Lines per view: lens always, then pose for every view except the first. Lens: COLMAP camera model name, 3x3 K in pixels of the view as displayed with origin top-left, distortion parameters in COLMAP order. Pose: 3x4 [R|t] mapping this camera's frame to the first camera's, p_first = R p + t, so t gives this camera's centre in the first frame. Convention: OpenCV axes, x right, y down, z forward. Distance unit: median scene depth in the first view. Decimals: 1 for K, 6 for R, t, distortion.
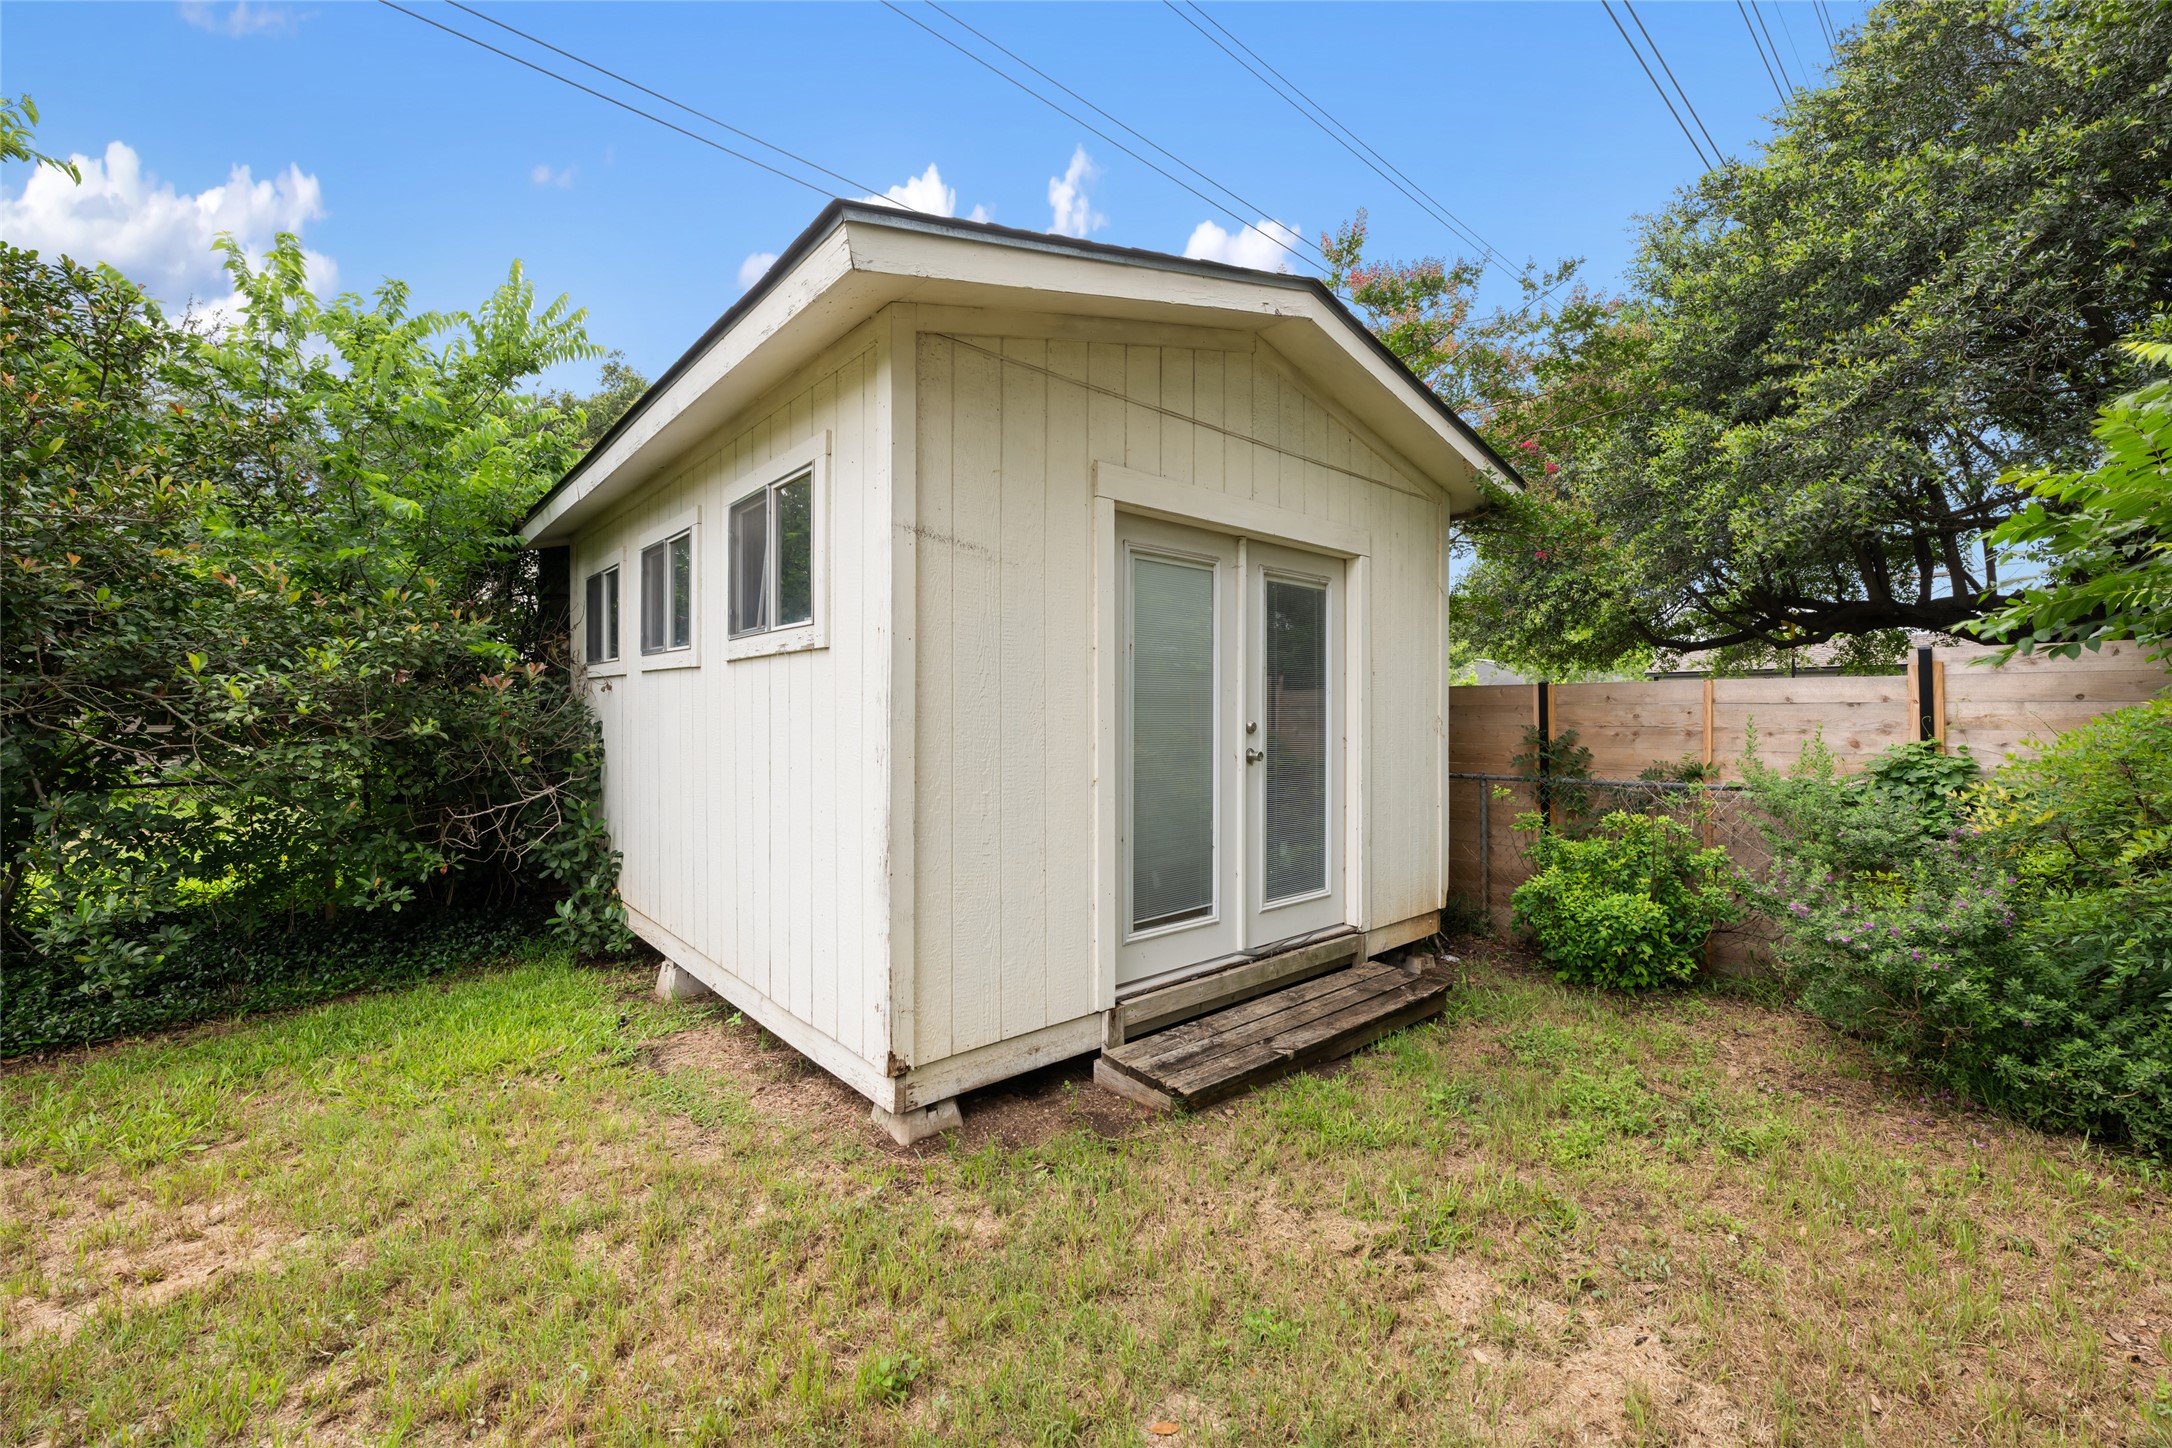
lens RADIAL K [[868.8, 0, 1081.9], [0, 868.8, 708.1], [0, 0, 1]] dist [-0.000077, -0.000011]
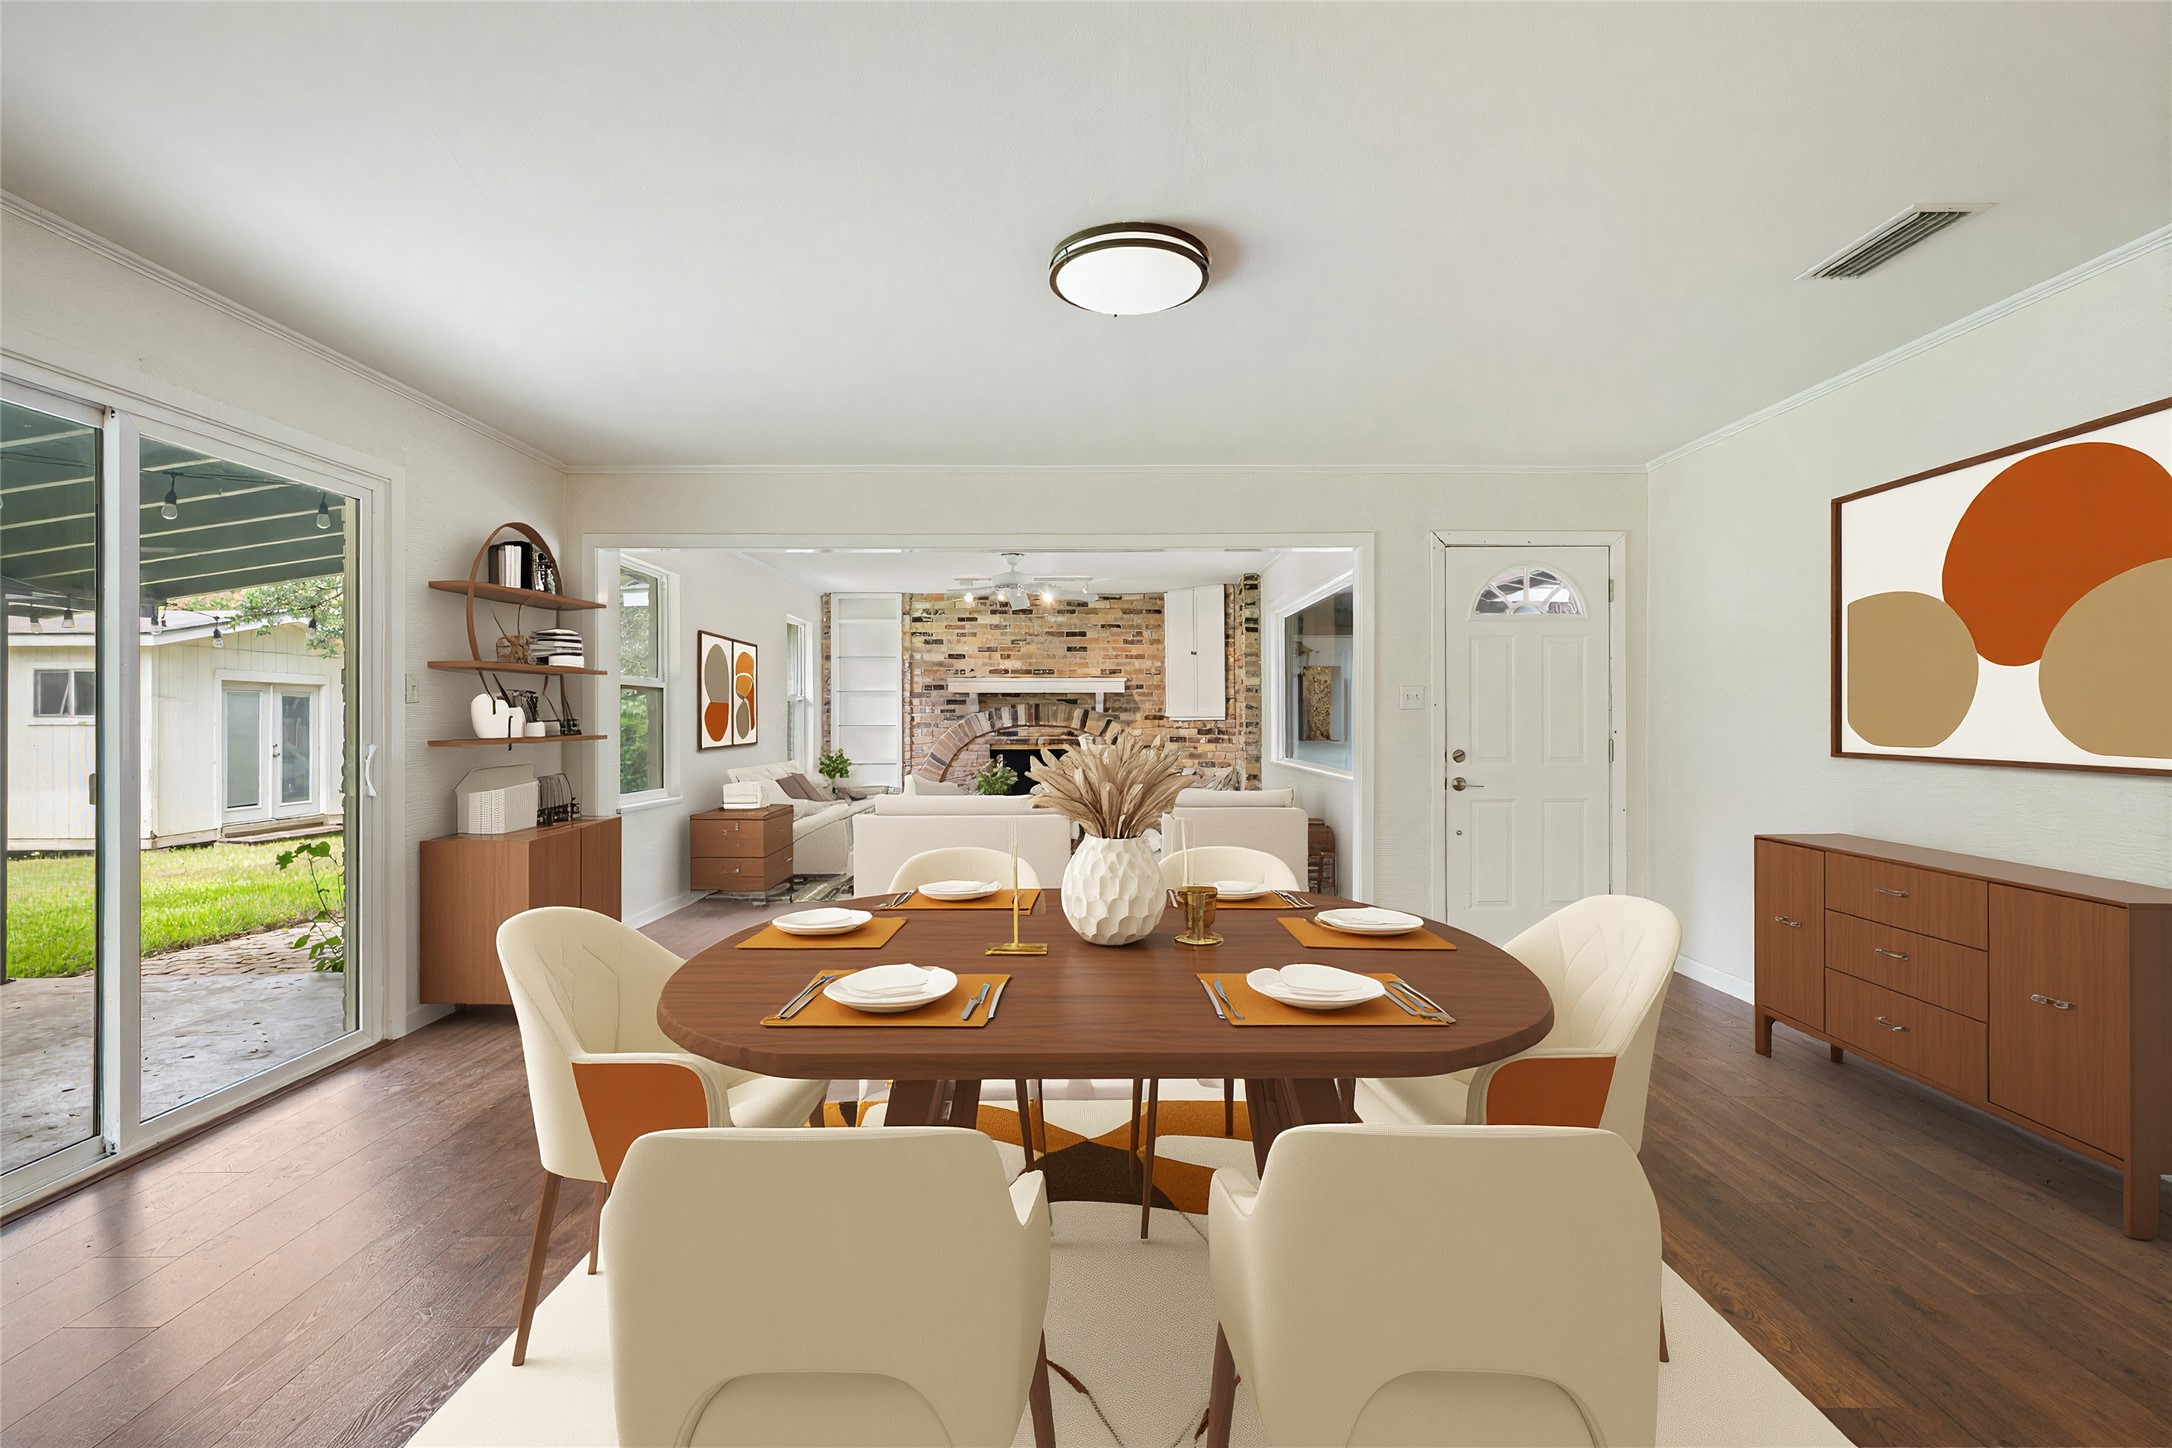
lens RADIAL K [[995.6, 0, 1084.7], [0, 995.6, 721.9], [0, 0, 1]] dist [-0.001333, -0.000227]
pose [[0.671852, 0.000422, 0.740686, -0.503857], [-0.001824, 0.999998, 0.001085, -0.071558], [-0.740684, -0.002080, 0.671851, -3.598070]]
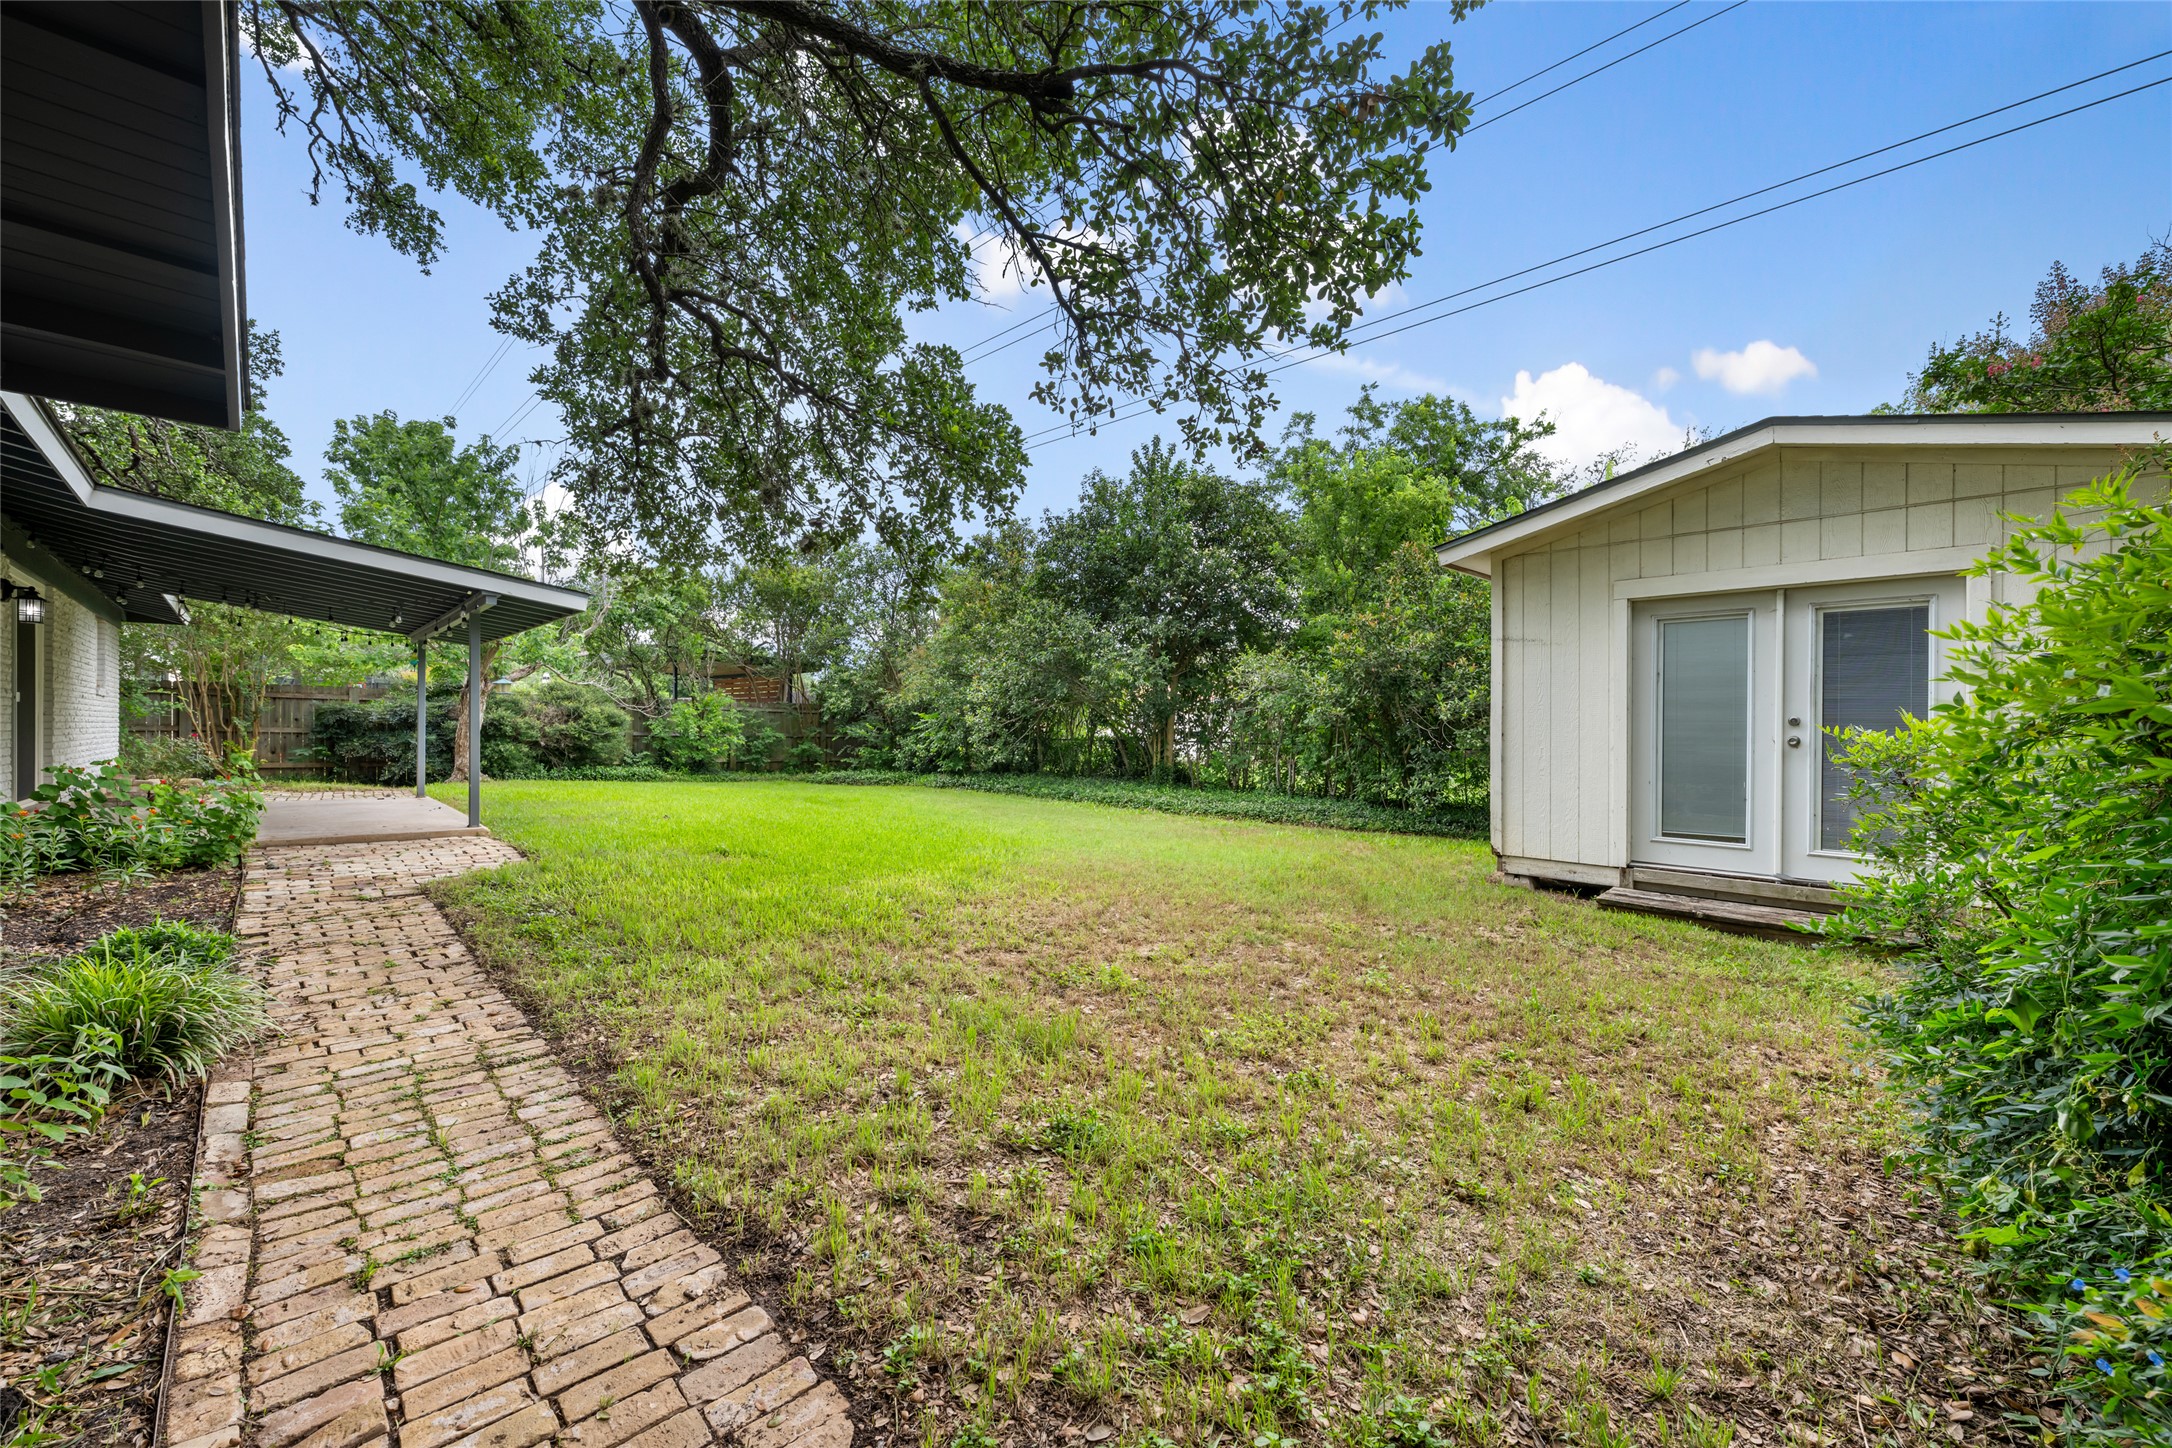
lens RADIAL K [[868.8, 0, 1086.4], [0, 868.8, 722.9], [0, 0, 1]] dist [-0.000077, -0.000011]
pose [[0.044509, -0.000242, -0.999009, 1.619260], [0.001853, 0.999998, -0.000160, 0.024255], [0.999007, -0.001844, 0.044509, -0.220210]]
